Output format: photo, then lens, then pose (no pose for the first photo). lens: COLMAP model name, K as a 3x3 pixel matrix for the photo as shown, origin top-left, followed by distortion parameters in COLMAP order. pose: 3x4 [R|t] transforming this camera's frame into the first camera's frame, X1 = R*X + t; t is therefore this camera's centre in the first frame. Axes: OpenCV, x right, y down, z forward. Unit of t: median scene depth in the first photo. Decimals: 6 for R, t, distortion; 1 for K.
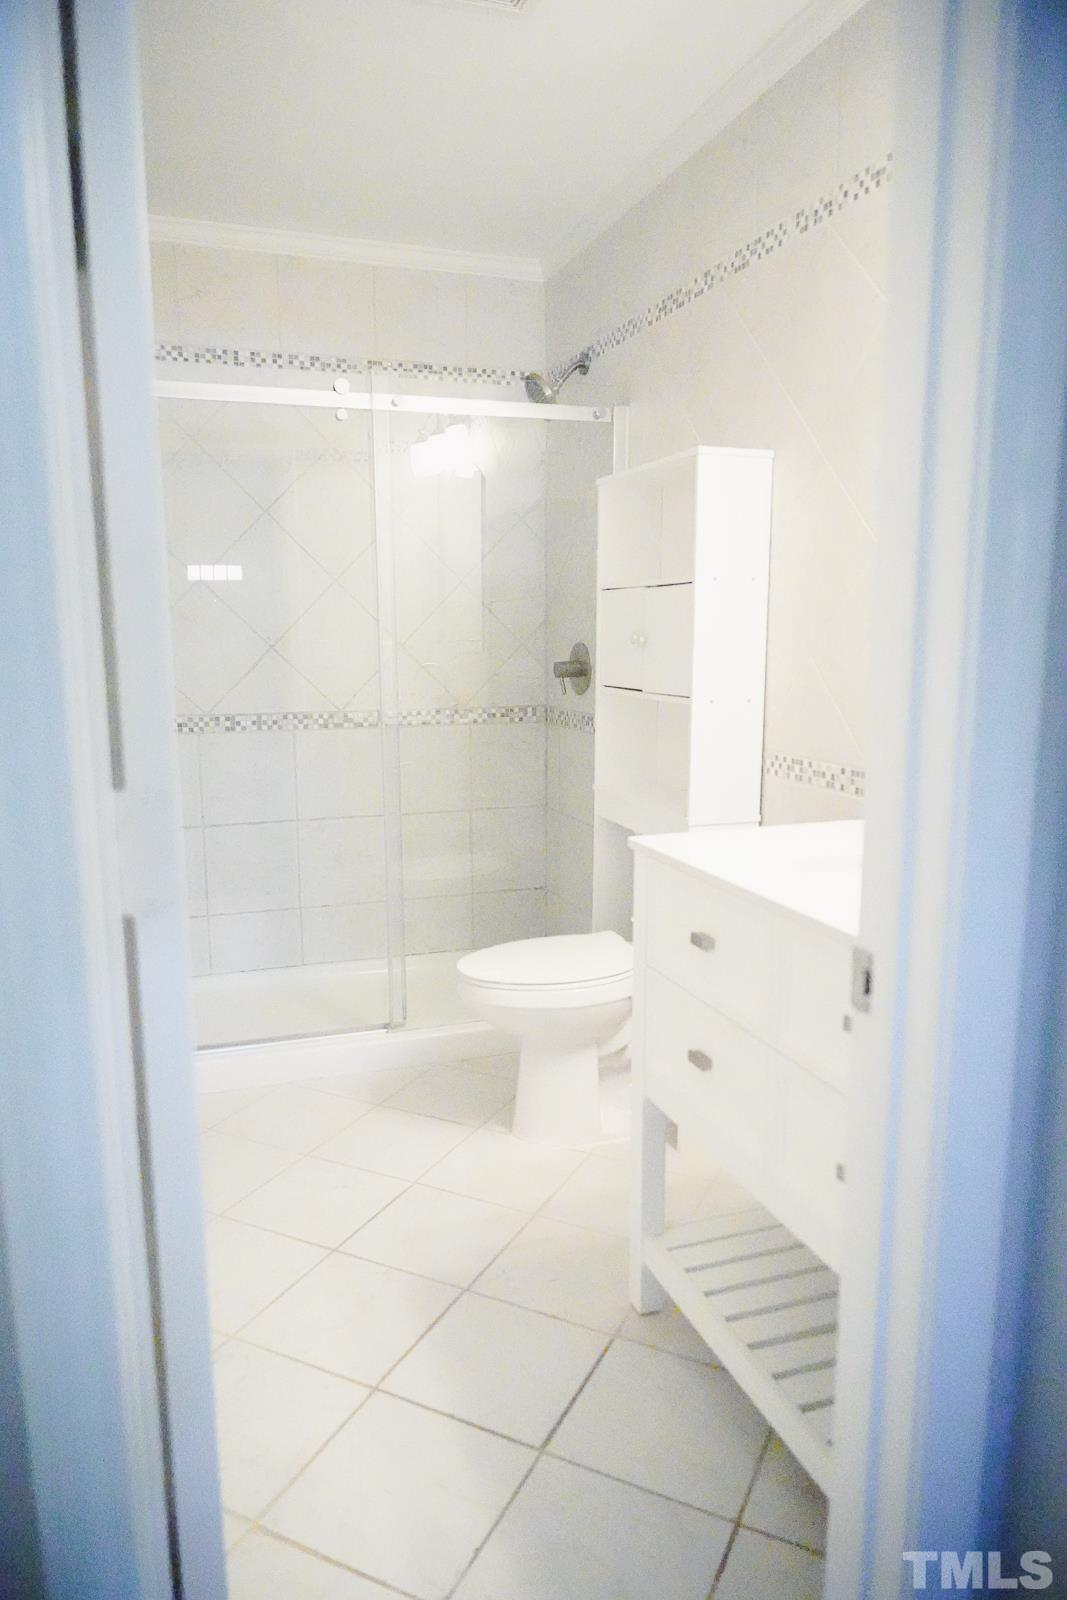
lens RADIAL K [[1076.9, 0, 535.2], [0, 1076.9, 815.5], [0, 0, 1]] dist [-0.007647, 0.004510]
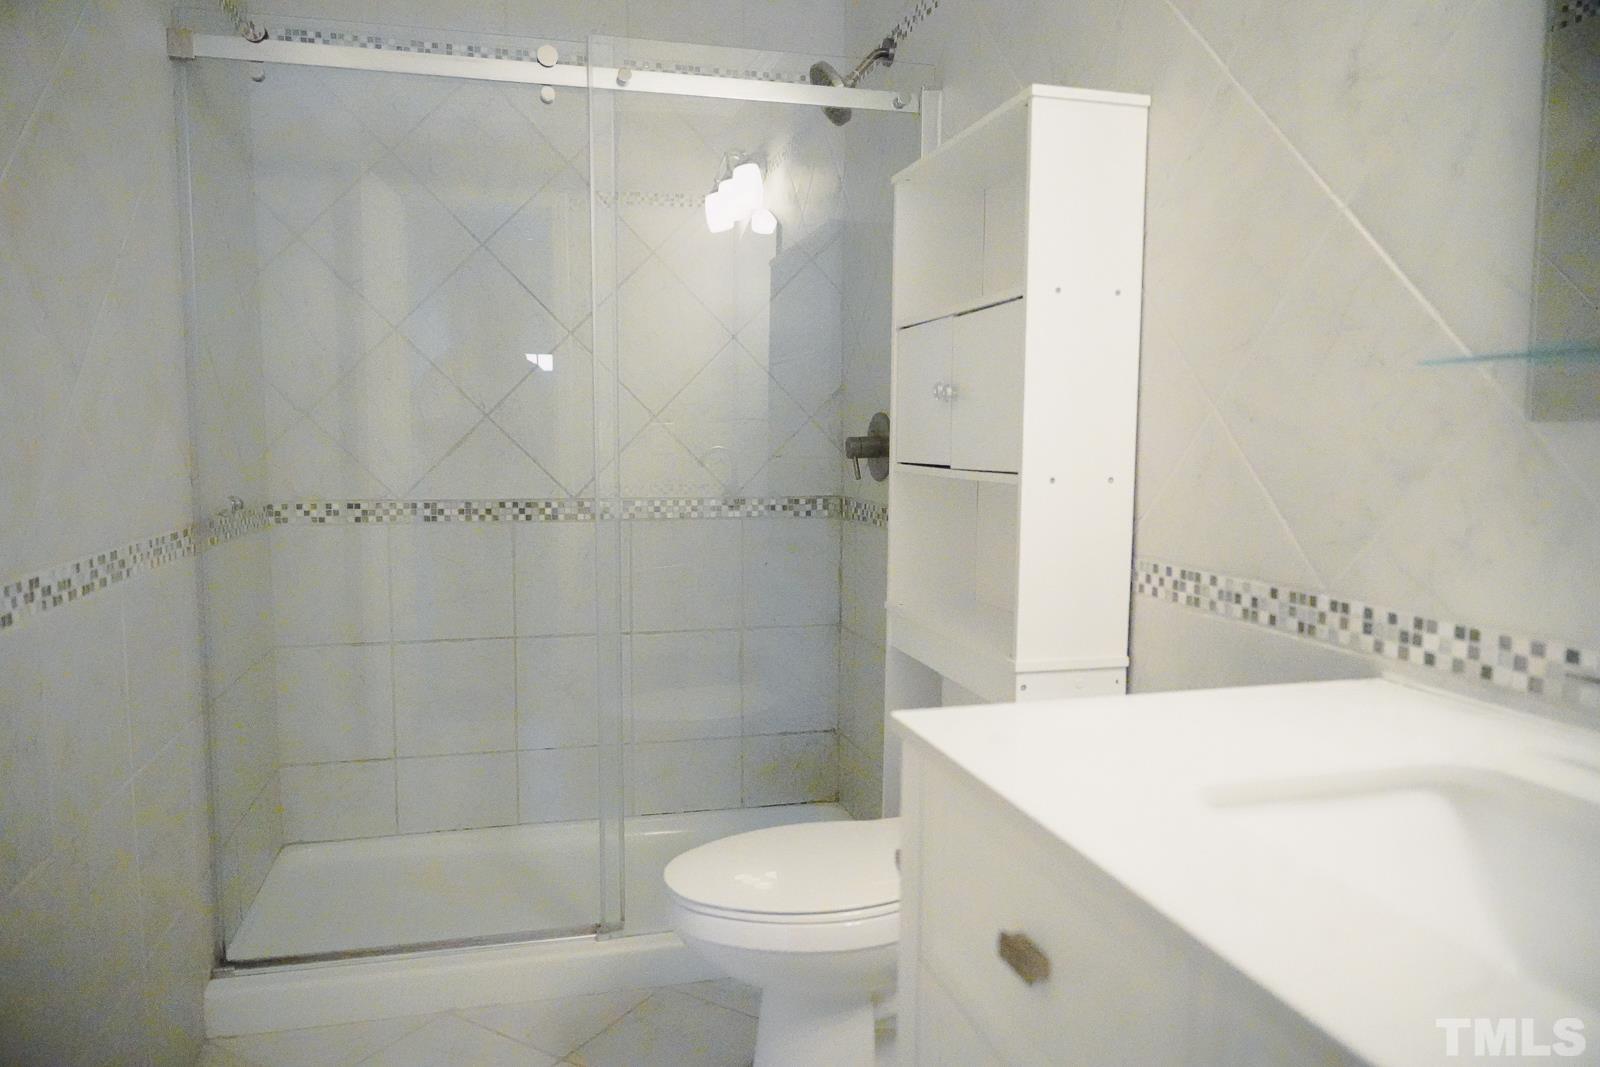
lens RADIAL K [[1076.9, 0, 800.0], [0, 1076.9, 533.5], [0, 0, 1]] dist [-0.007647, 0.004510]
pose [[0.997083, 0.015831, -0.074663, 0.045790], [-0.021814, 0.996555, -0.080013, -0.013922], [0.073139, 0.081408, 0.993994, 0.259431]]
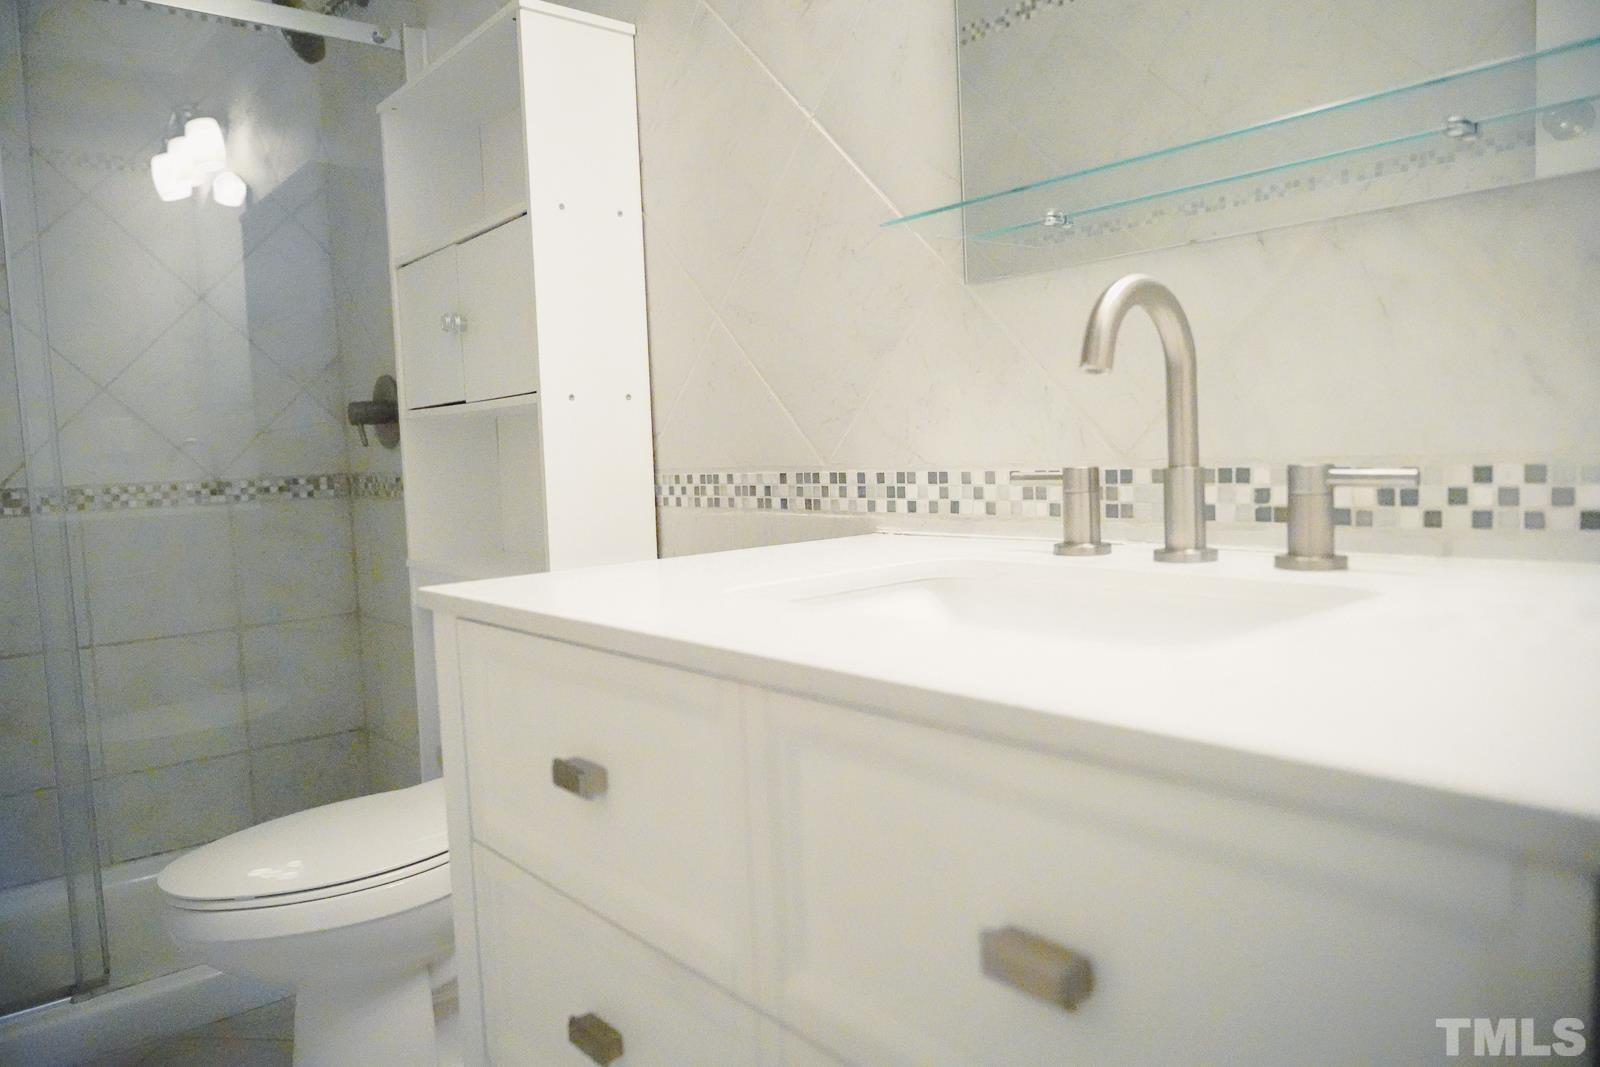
lens RADIAL K [[1072.5, 0, 800.0], [0, 1072.5, 533.5], [0, 0, 1]] dist [-0.007441, 0.004072]
pose [[0.934035, -0.063190, 0.351548, 0.044889], [0.097914, 0.991821, -0.081873, 0.030602], [-0.343500, 0.110894, 0.932583, 0.268212]]
